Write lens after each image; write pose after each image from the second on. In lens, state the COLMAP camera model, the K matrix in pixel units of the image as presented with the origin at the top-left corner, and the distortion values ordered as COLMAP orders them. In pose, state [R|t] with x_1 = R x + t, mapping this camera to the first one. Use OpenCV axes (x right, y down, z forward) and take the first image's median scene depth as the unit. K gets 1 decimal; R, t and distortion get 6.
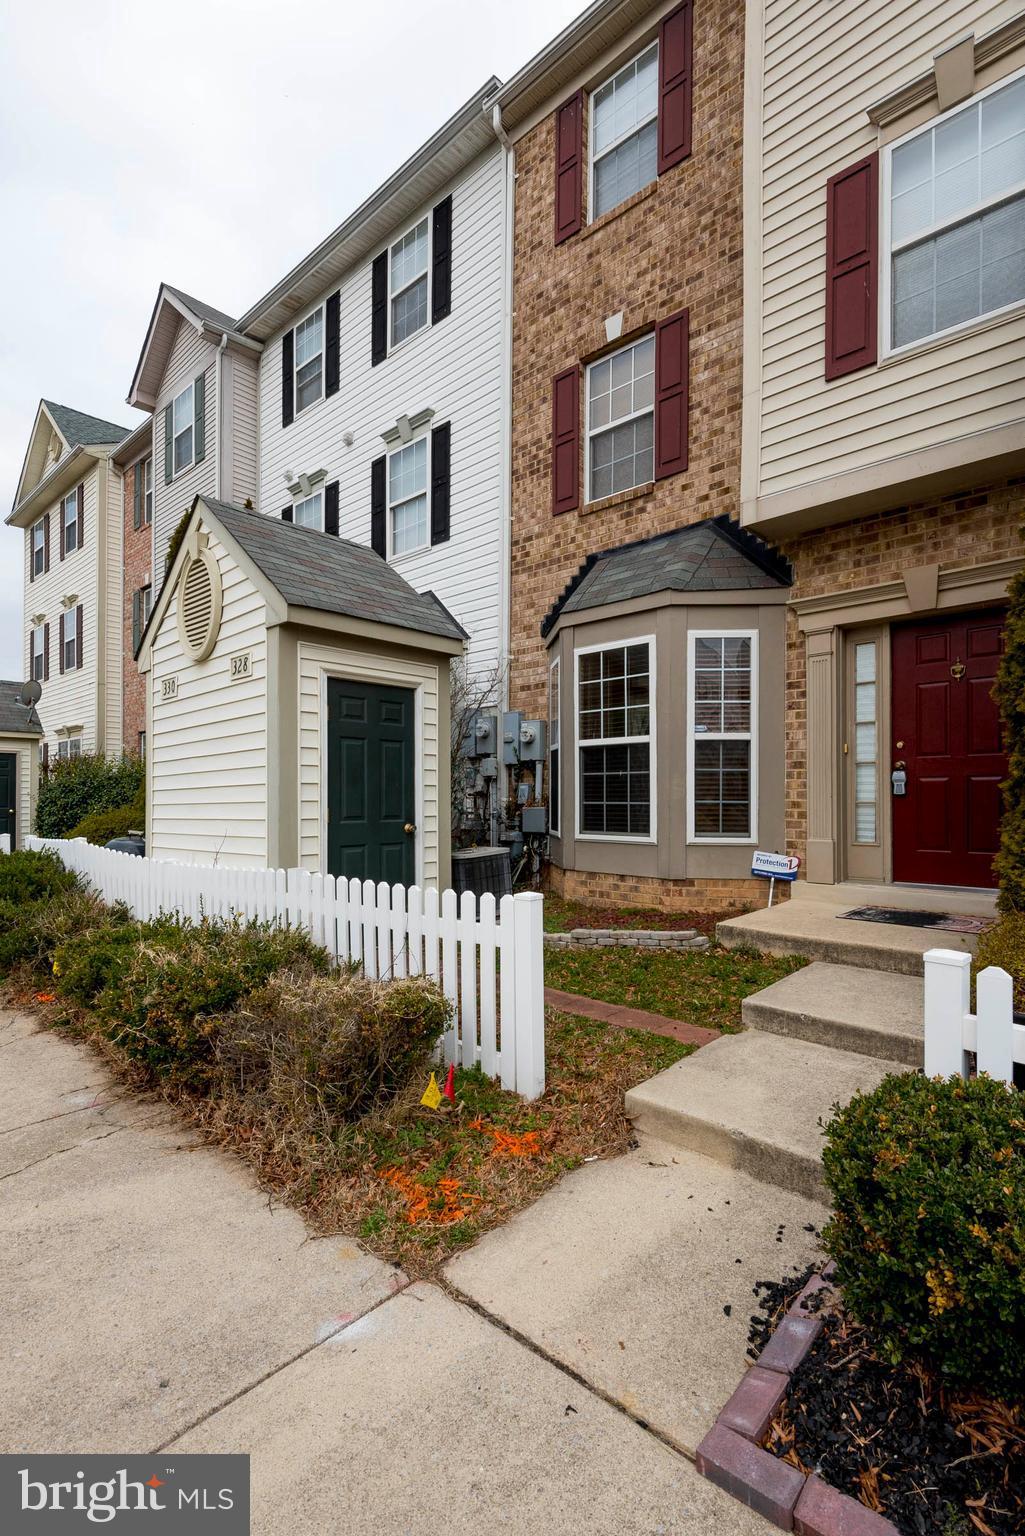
lens RADIAL K [[696.6, 0, 523.9], [0, 696.6, 793.6], [0, 0, 1]] dist [0.025135, -0.010205]
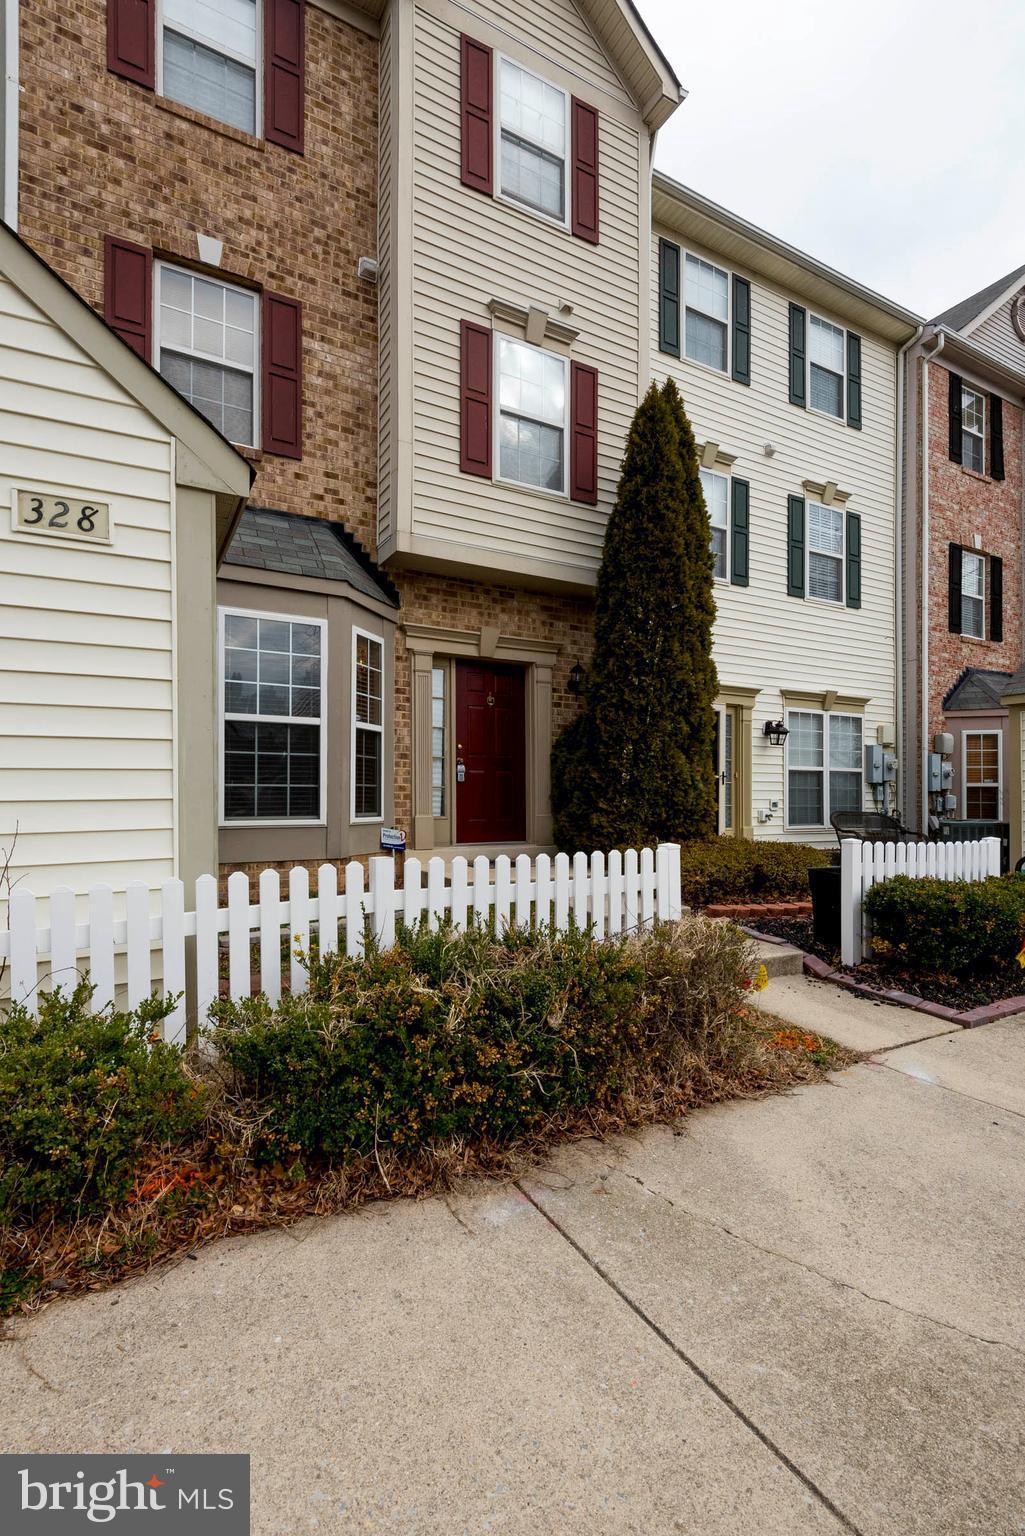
lens RADIAL K [[696.6, 0, 471.2], [0, 696.6, 792.8], [0, 0, 1]] dist [0.025135, -0.010205]
pose [[0.346705, 0.008047, 0.937940, -0.764660], [-0.009470, 0.999942, -0.005079, 0.030352], [-0.937927, -0.007121, 0.346761, 0.491255]]
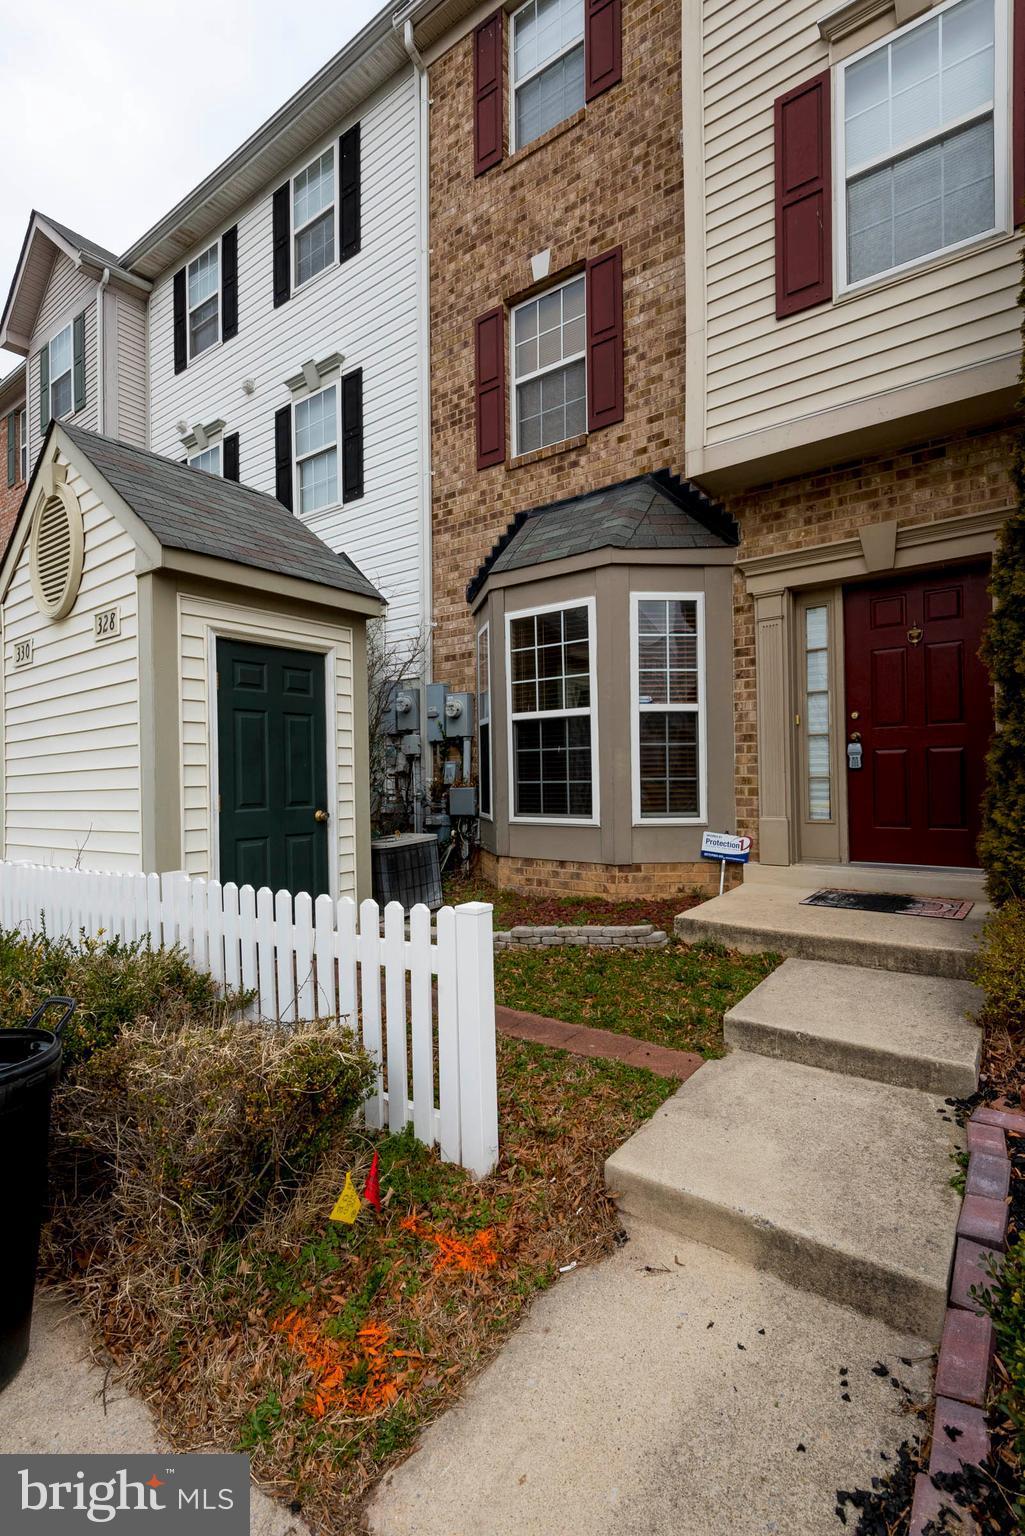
lens RADIAL K [[696.6, 0, 512.2], [0, 696.6, 771.2], [0, 0, 1]] dist [0.025135, -0.010205]
pose [[0.995130, -0.015022, 0.097416, -0.011751], [0.015098, 0.999886, -0.000042, -0.001540], [-0.097404, 0.001512, 0.995244, 0.113112]]
